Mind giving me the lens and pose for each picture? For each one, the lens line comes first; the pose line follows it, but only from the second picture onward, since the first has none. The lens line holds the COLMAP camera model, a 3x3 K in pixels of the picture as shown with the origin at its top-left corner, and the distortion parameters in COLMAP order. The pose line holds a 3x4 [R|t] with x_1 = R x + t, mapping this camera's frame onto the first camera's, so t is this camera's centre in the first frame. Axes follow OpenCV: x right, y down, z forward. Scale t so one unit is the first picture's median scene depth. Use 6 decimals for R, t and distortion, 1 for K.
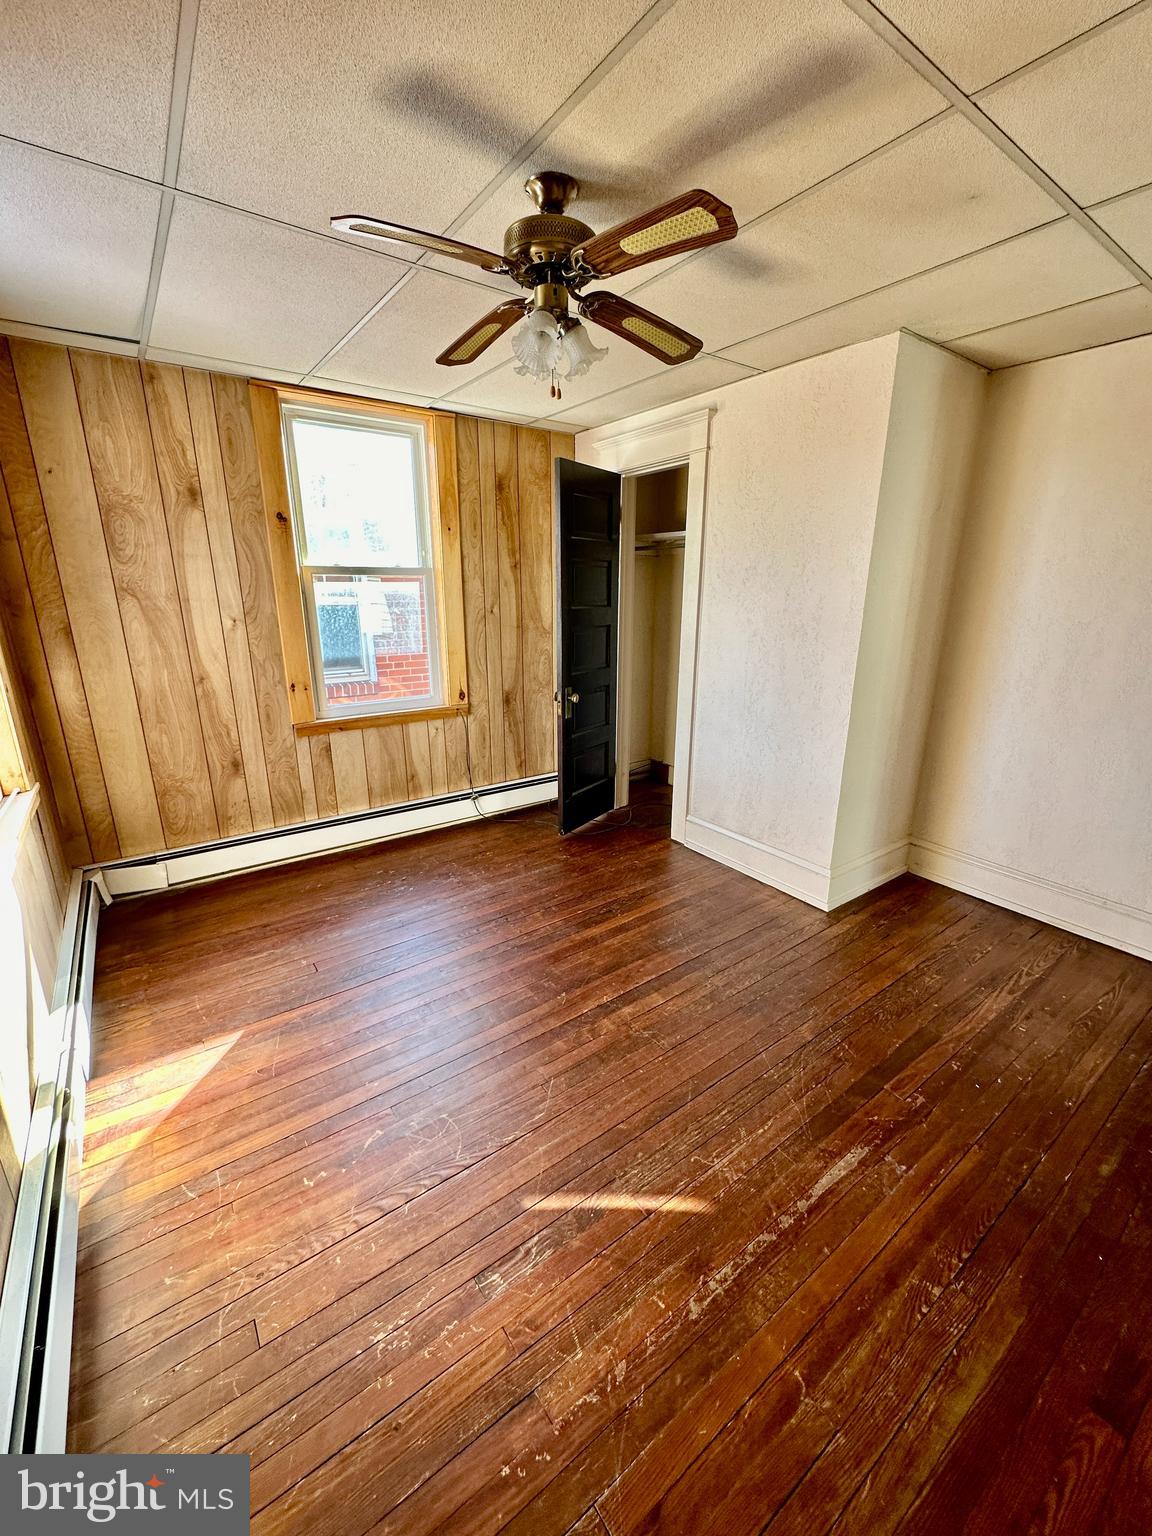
lens RADIAL K [[612.1, 0, 577.8], [0, 612.1, 766.5], [0, 0, 1]] dist [-0.002365, 0.000202]
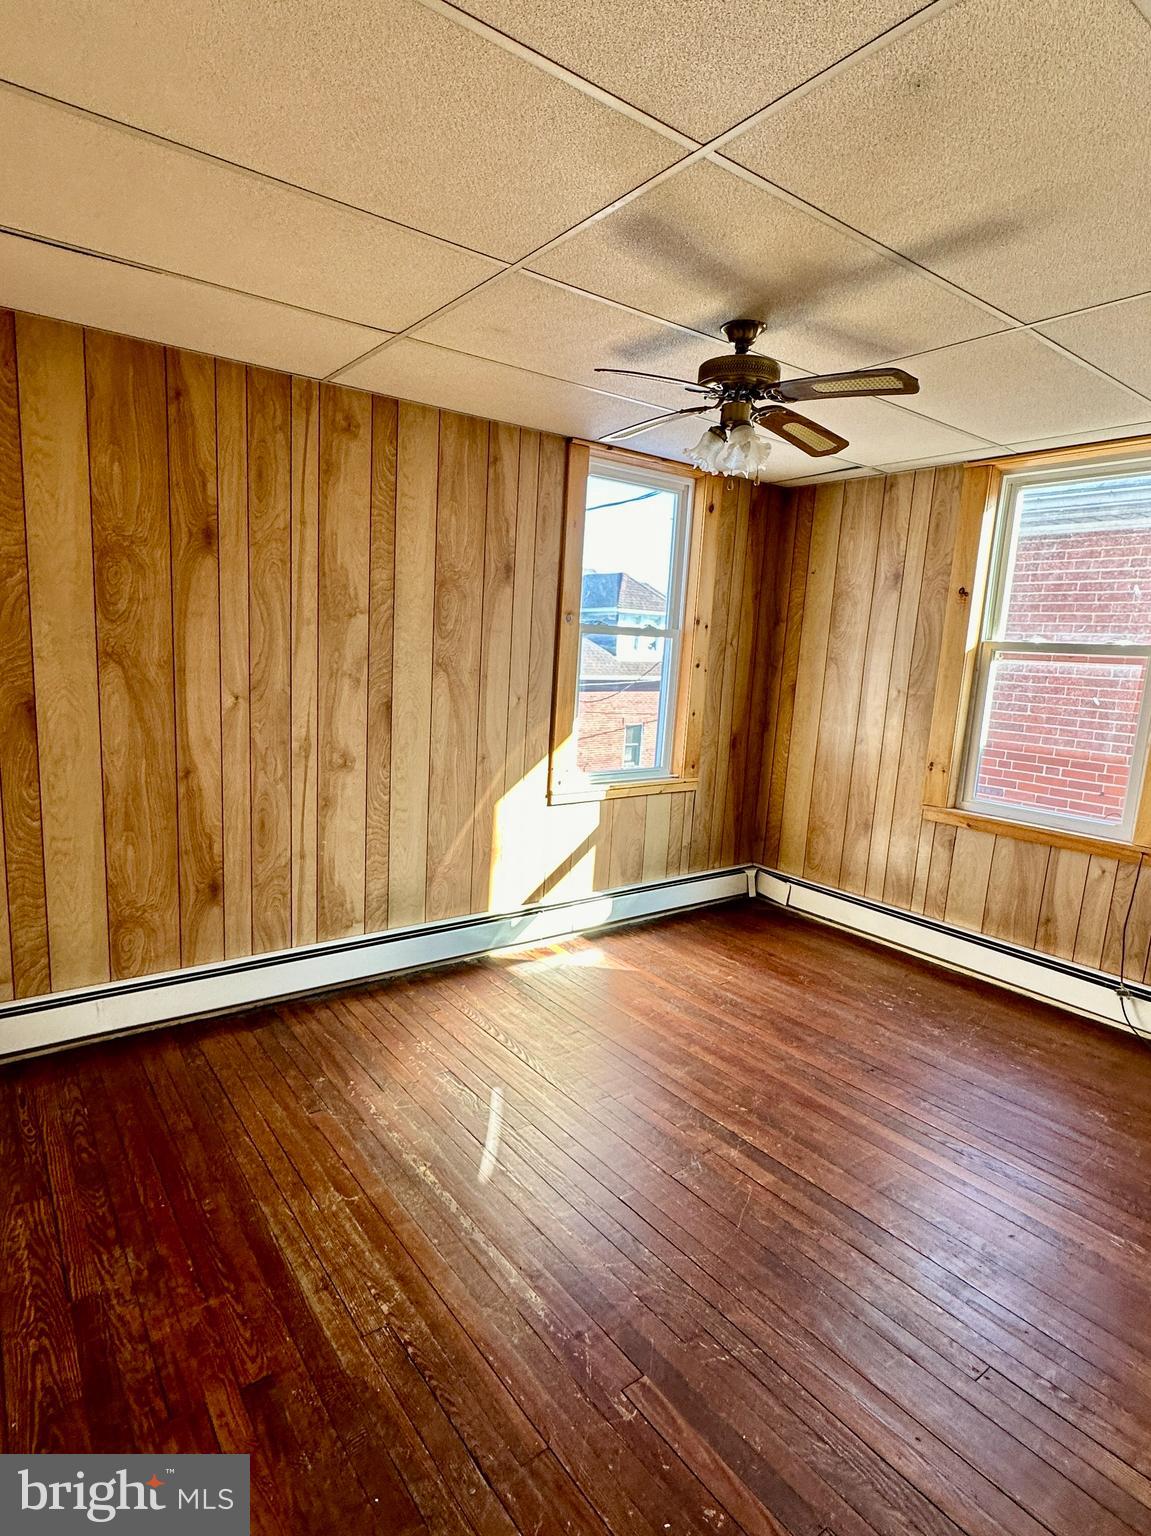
lens RADIAL K [[806.8, 0, 549.7], [0, 806.8, 773.9], [0, 0, 1]] dist [-0.003433, 0.000546]
pose [[0.008399, 0.161029, -0.986914, 0.798923], [-0.325548, 0.933622, 0.149563, -0.119983], [0.945488, 0.320031, 0.060264, 0.401709]]
